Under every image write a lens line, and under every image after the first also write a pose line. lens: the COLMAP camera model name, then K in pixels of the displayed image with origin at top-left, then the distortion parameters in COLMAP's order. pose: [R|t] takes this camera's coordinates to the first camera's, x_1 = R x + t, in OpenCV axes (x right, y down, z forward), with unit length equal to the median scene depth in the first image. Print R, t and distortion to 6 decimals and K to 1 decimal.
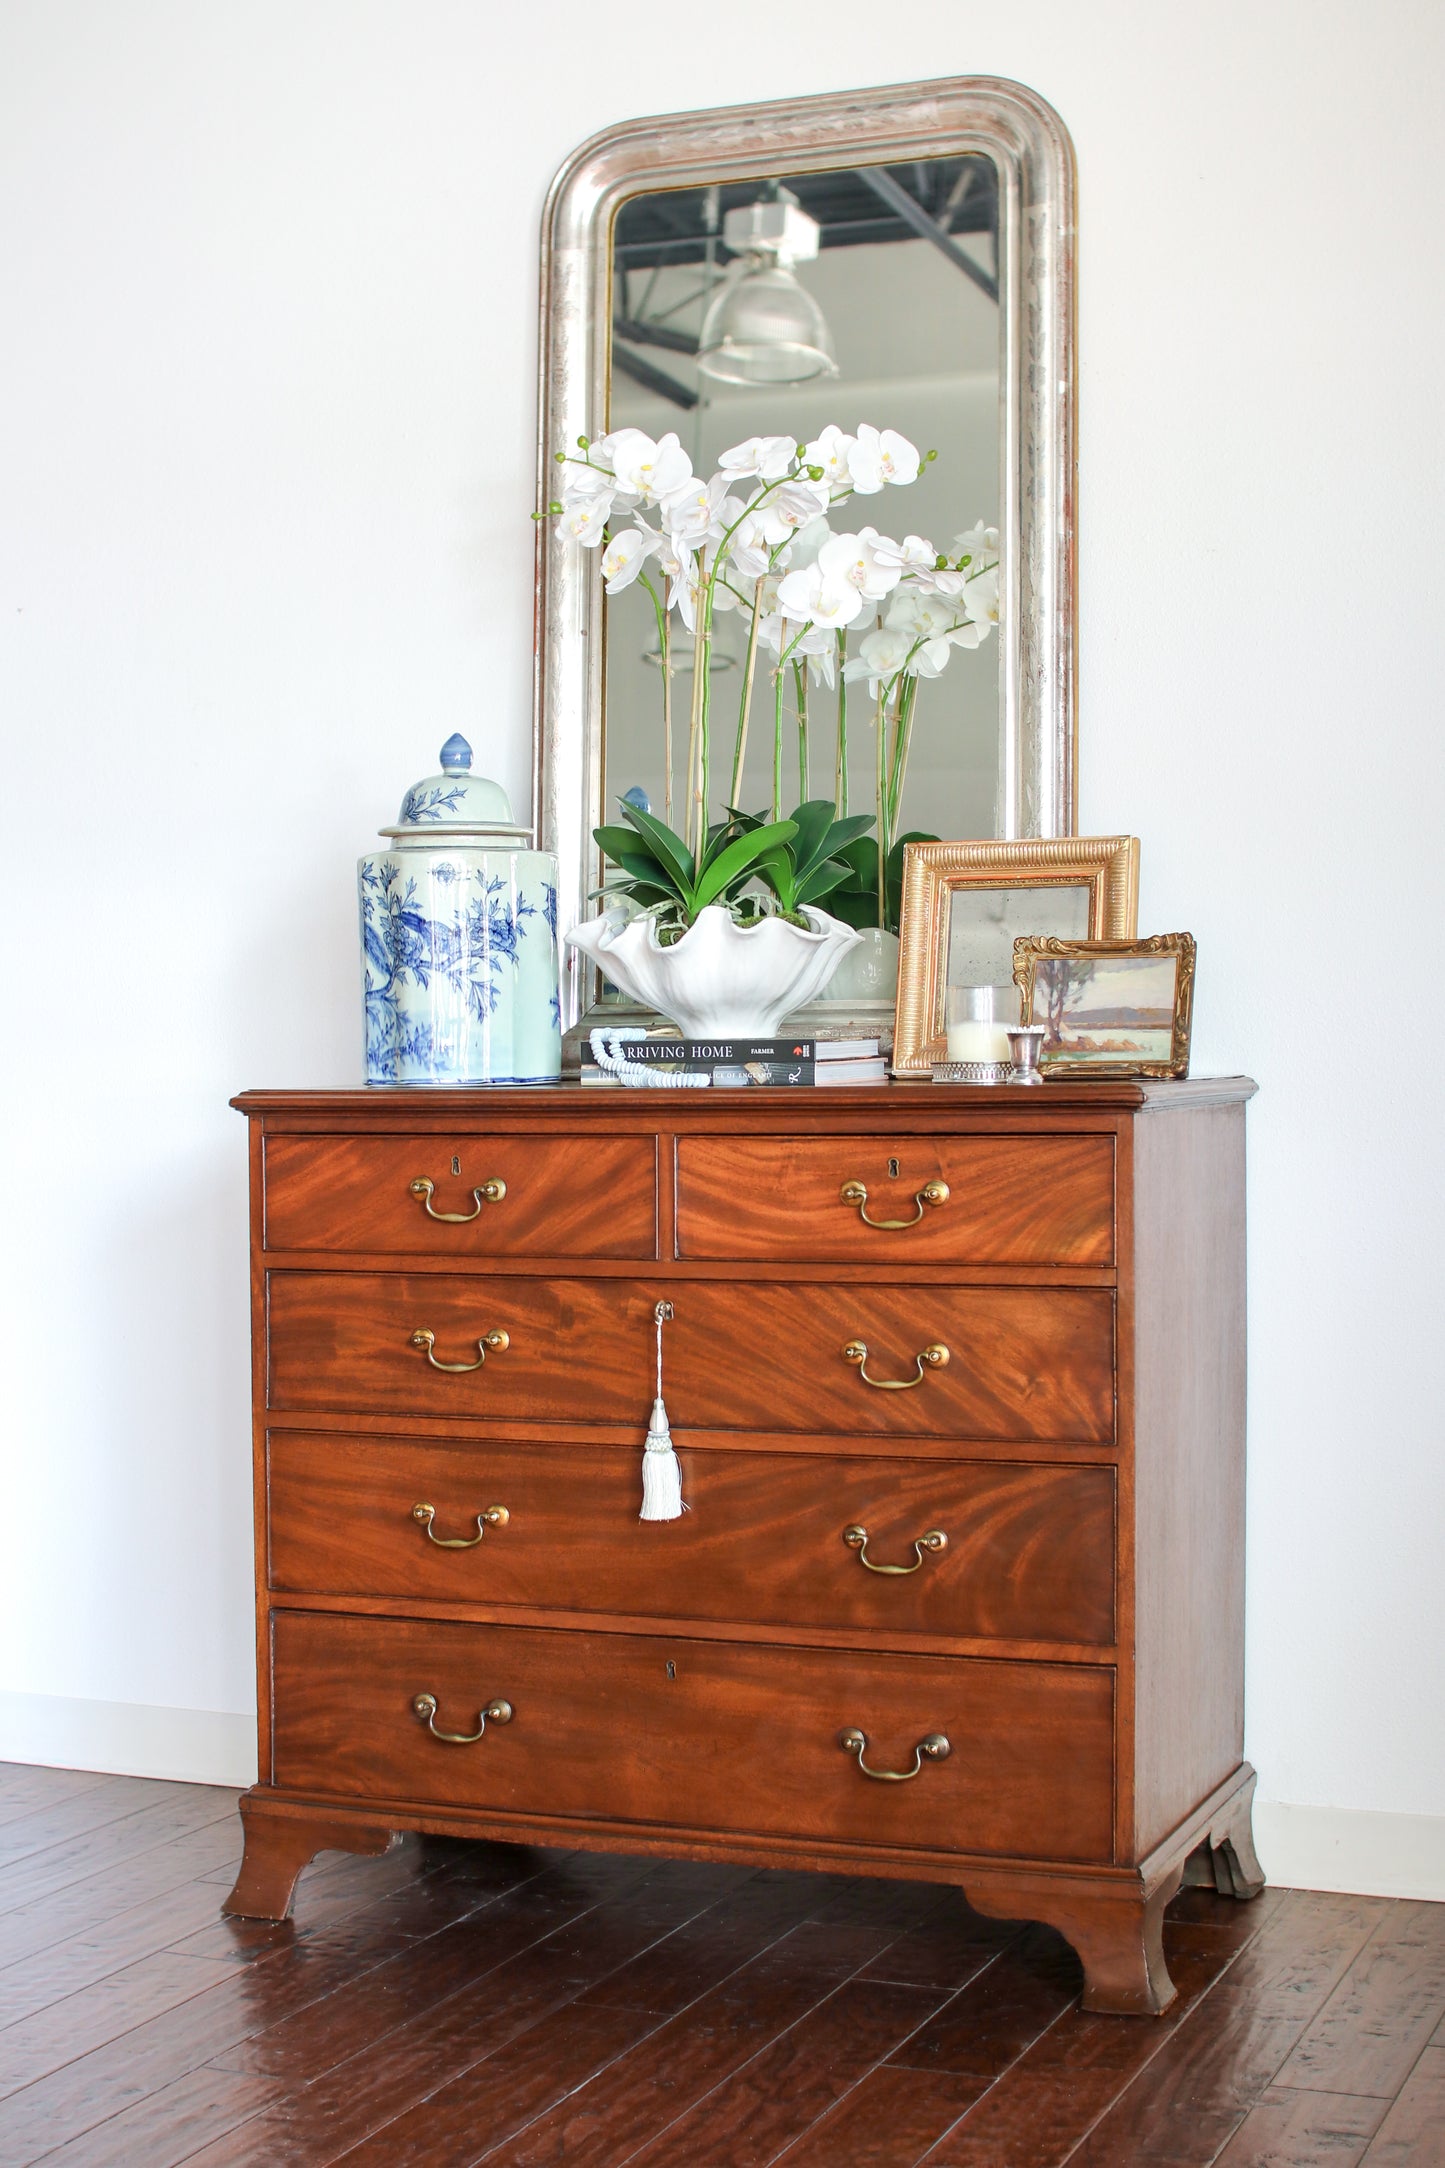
lens RADIAL K [[3093.8, 0, 726.0], [0, 3093.8, 1100.0], [0, 0, 1]] dist [-0.185783, 0.231686]
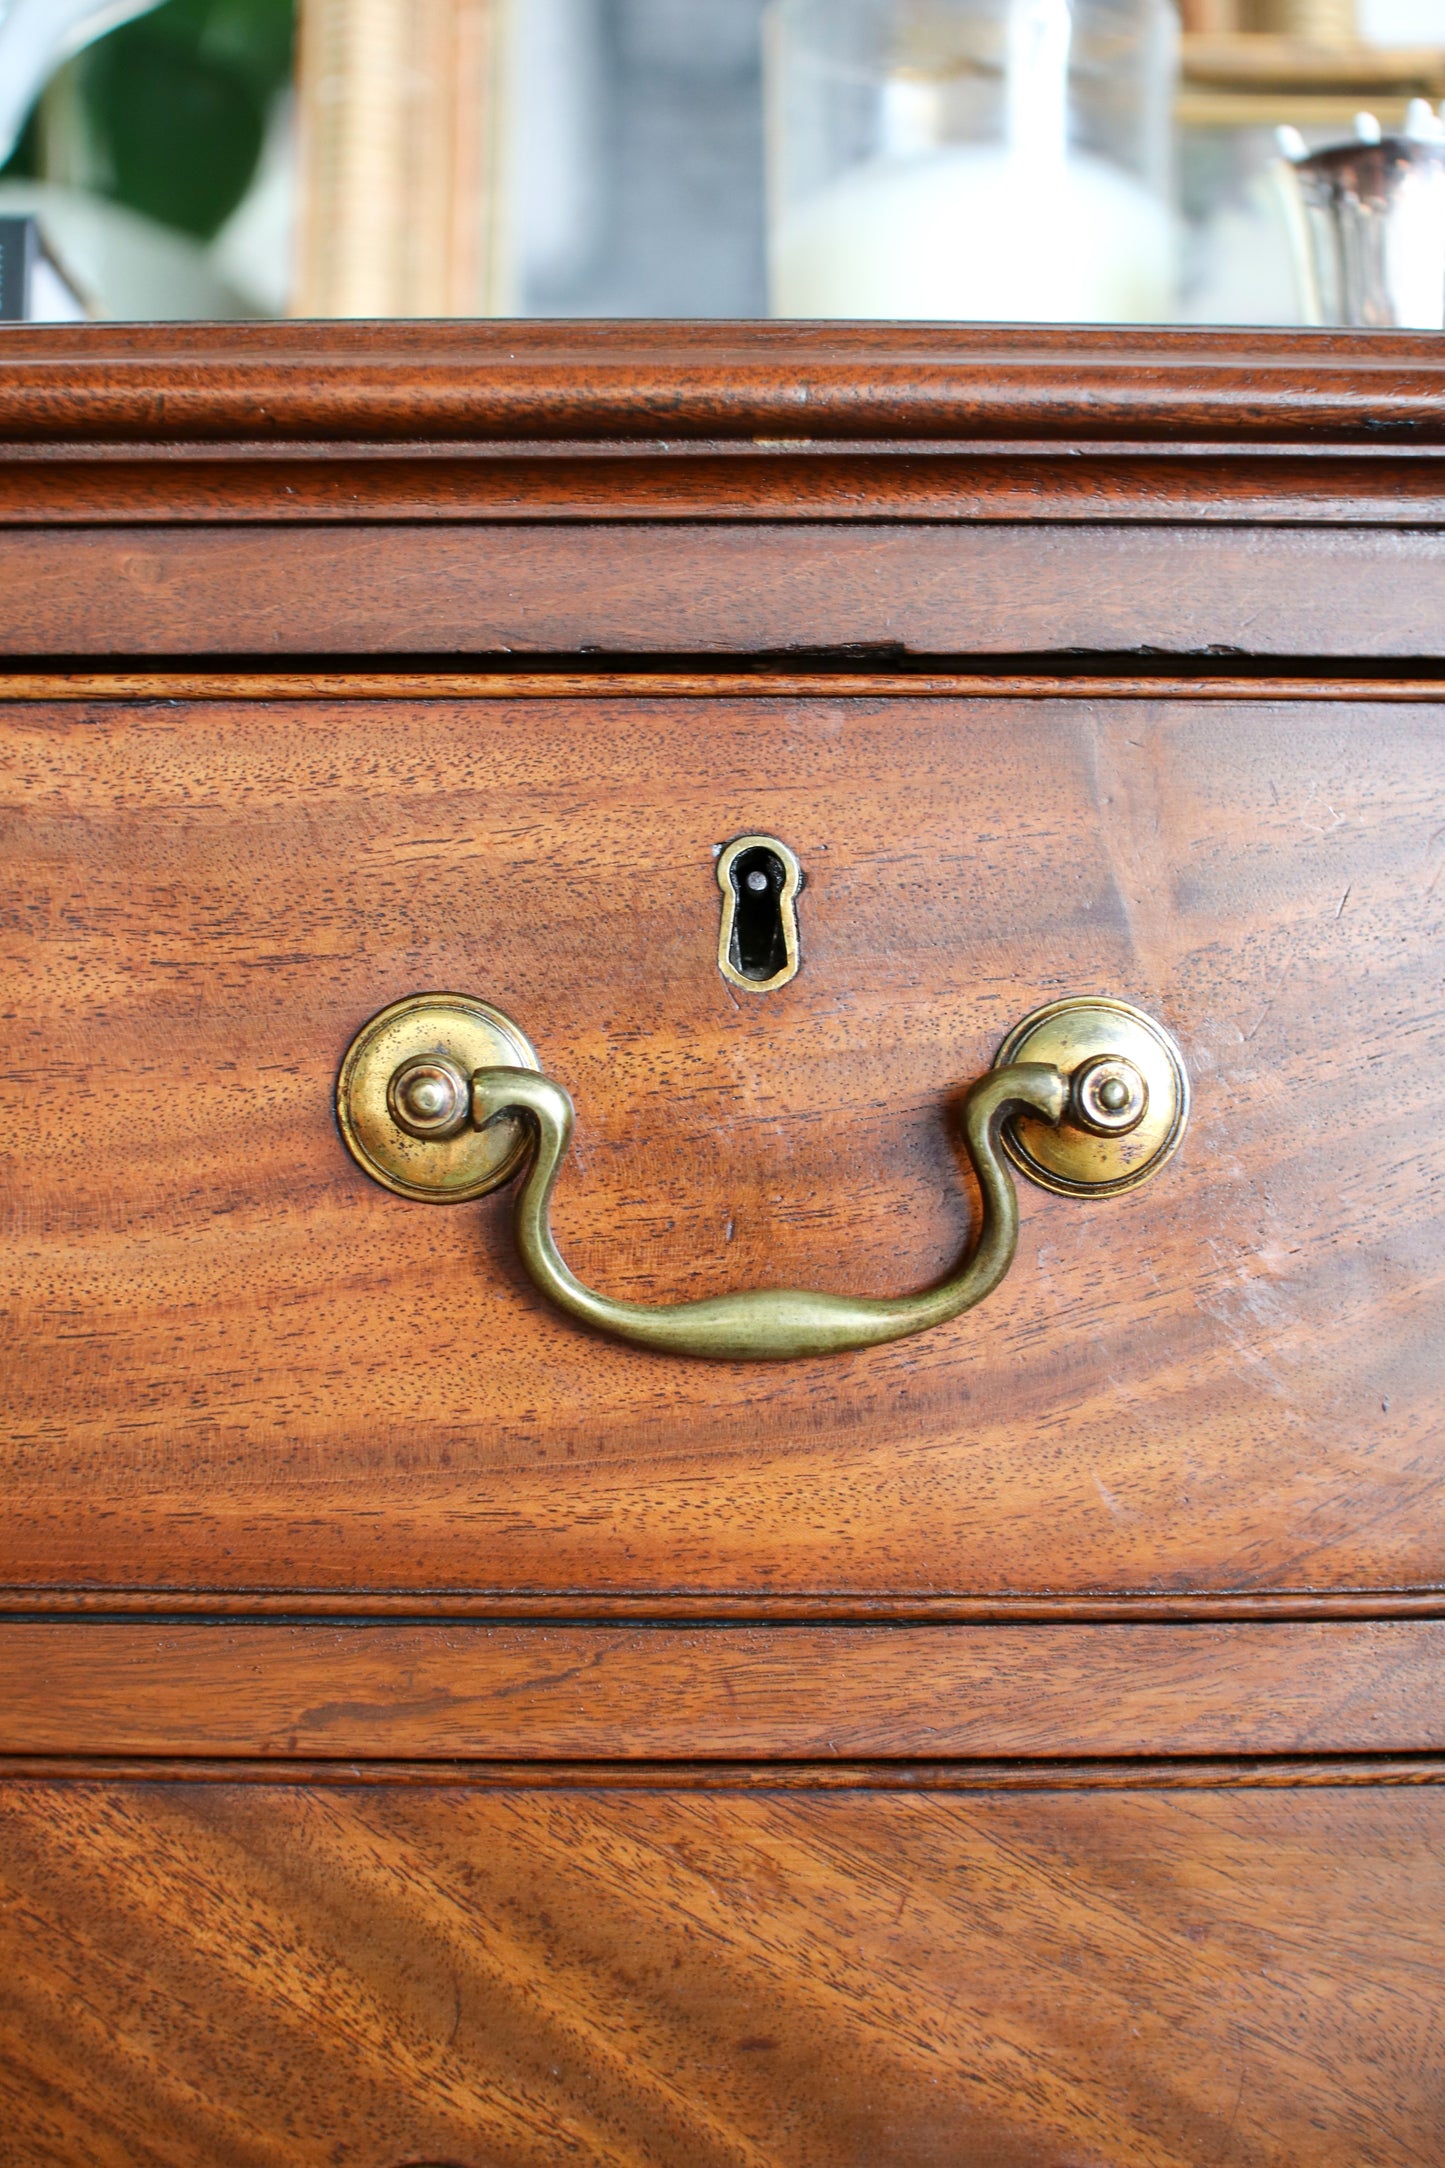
lens RADIAL K [[3199.3, 0, 722.5], [0, 3199.3, 1084.0], [0, 0, 1]] dist [-0.169000, 0.144774]
pose [[0.918220, 0.019212, 0.395605, -0.002455], [-0.007063, 0.999458, -0.032144, 0.032436], [-0.396008, 0.026721, 0.917858, 0.829737]]
